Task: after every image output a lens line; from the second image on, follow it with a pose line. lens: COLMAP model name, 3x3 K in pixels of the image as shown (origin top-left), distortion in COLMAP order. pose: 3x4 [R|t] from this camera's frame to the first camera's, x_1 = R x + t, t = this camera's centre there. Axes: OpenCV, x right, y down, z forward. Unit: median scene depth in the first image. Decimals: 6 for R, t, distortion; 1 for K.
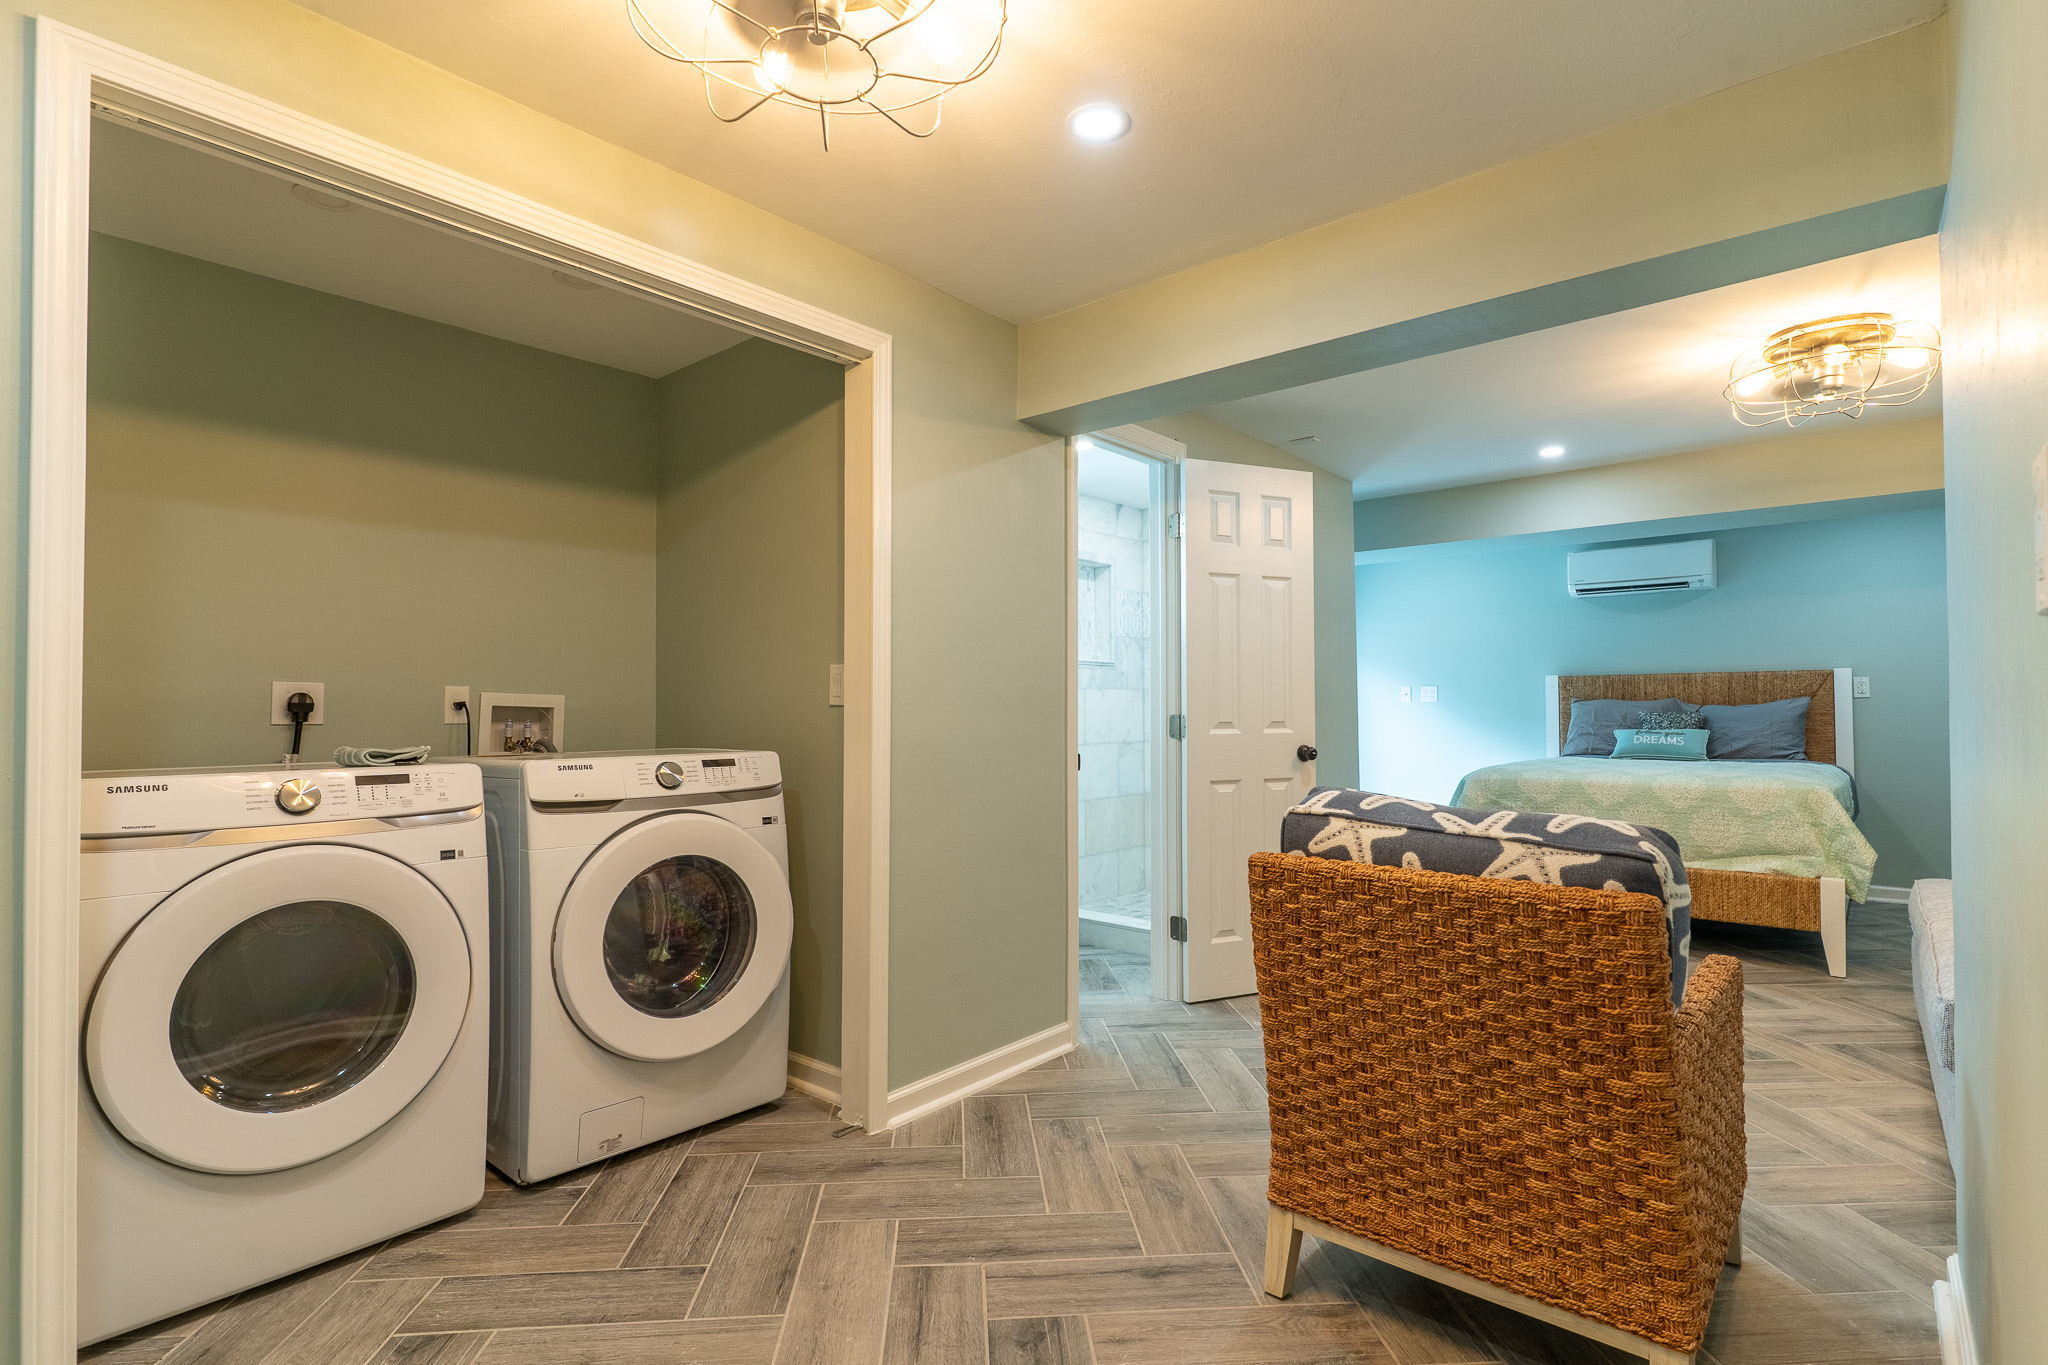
lens RADIAL K [[985.1, 0, 1025.5], [0, 985.1, 702.6], [0, 0, 1]] dist [0.001064, 0.000129]
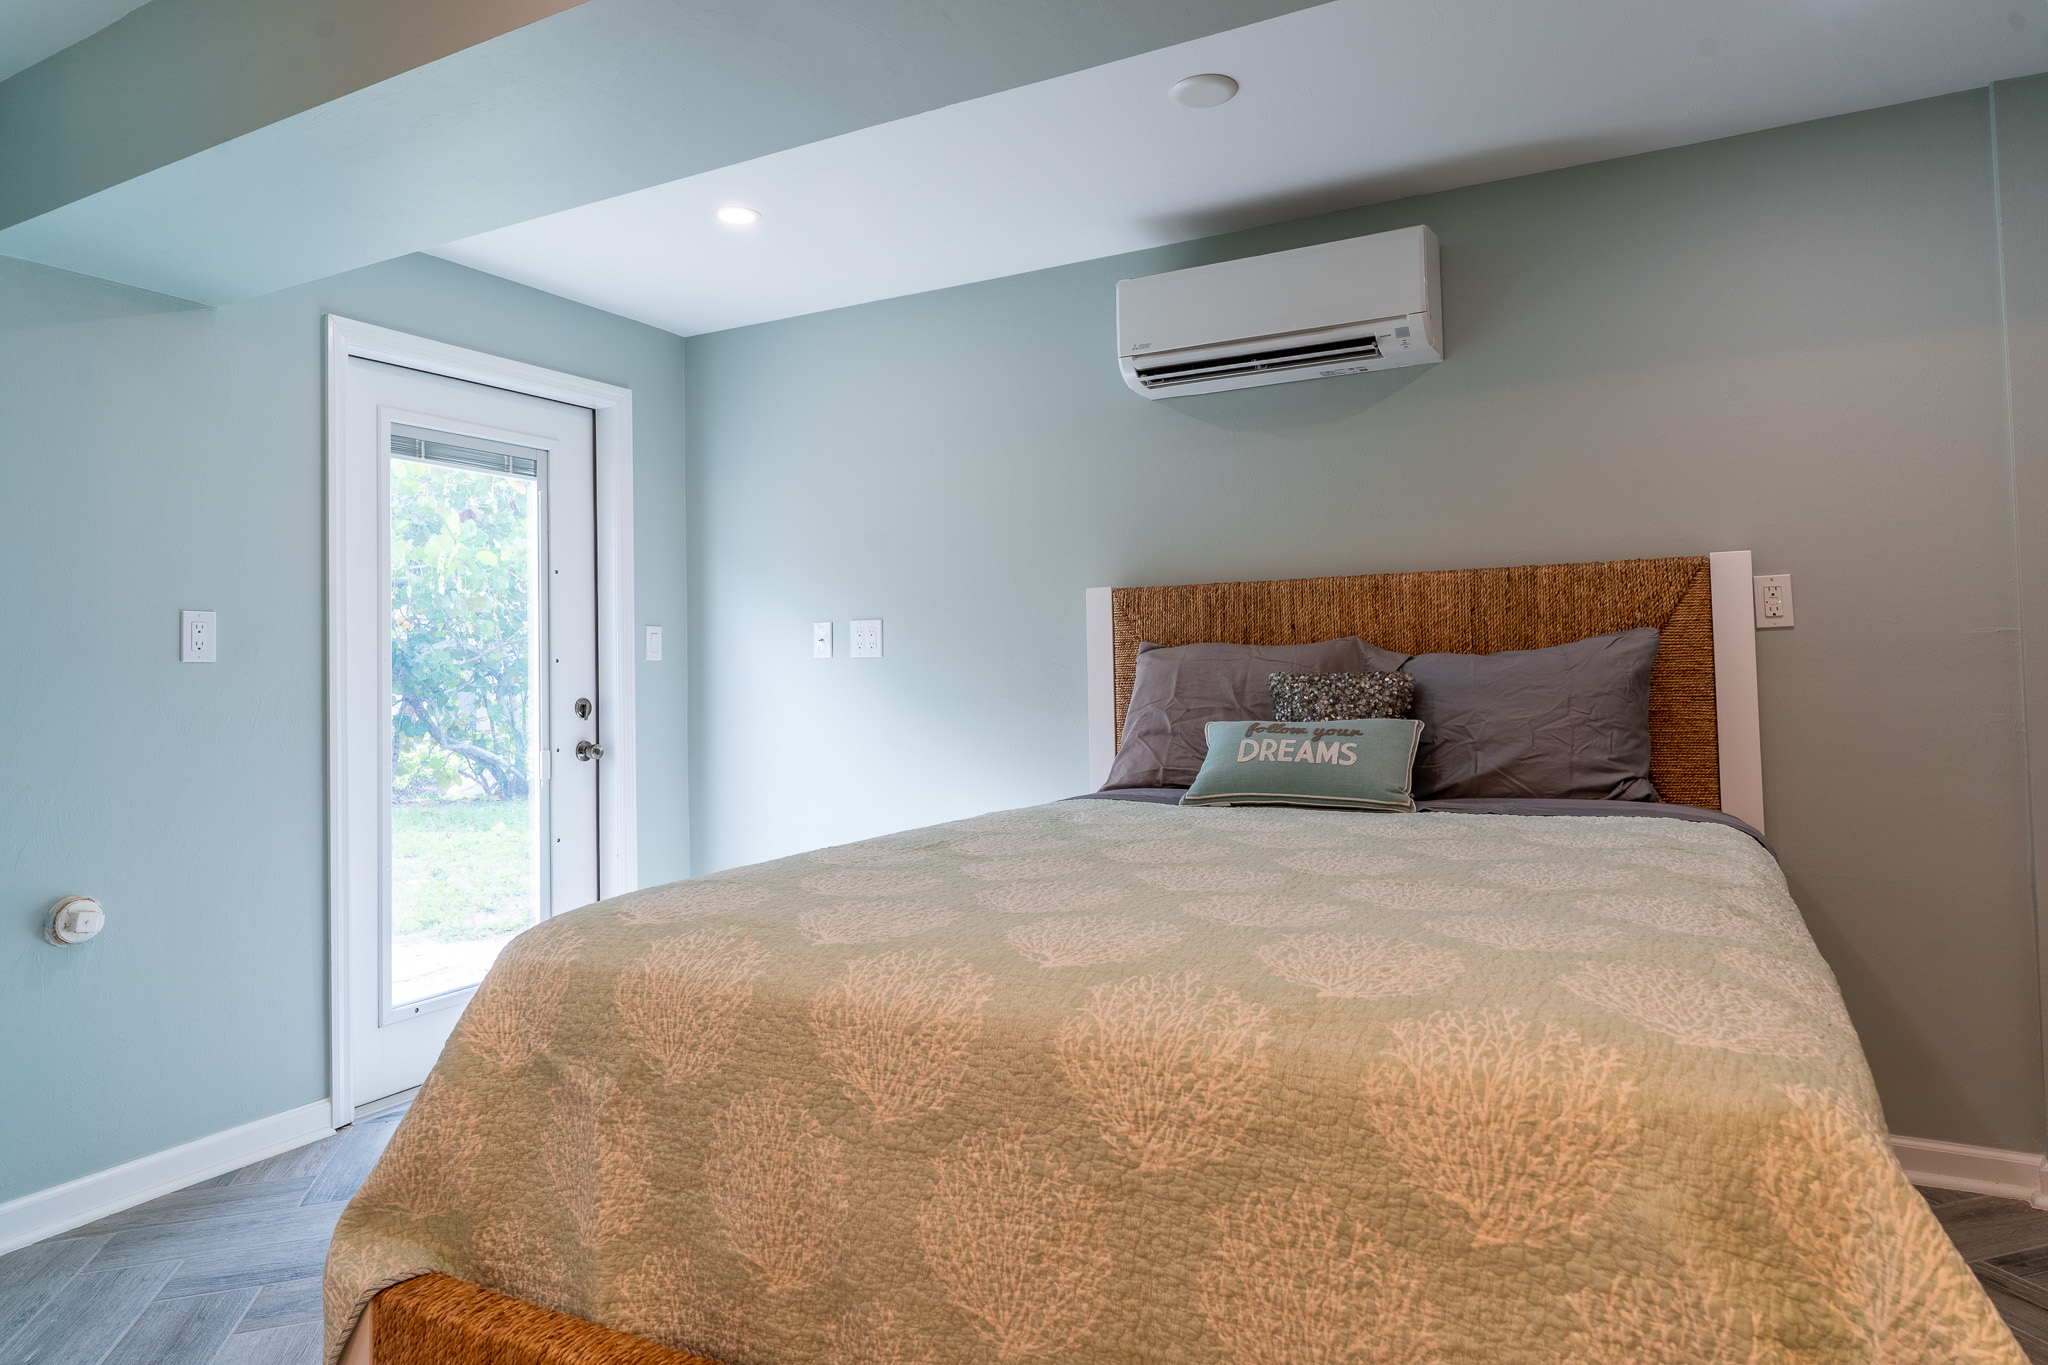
lens RADIAL K [[1206.7, 0, 1023.5], [0, 1206.7, 645.2], [0, 0, 1]] dist [-0.001838, -0.000316]
pose [[0.975880, -0.009782, 0.218089, 0.435446], [0.013917, 0.999751, -0.017432, 0.005354], [-0.217864, 0.020047, 0.975773, 0.572488]]
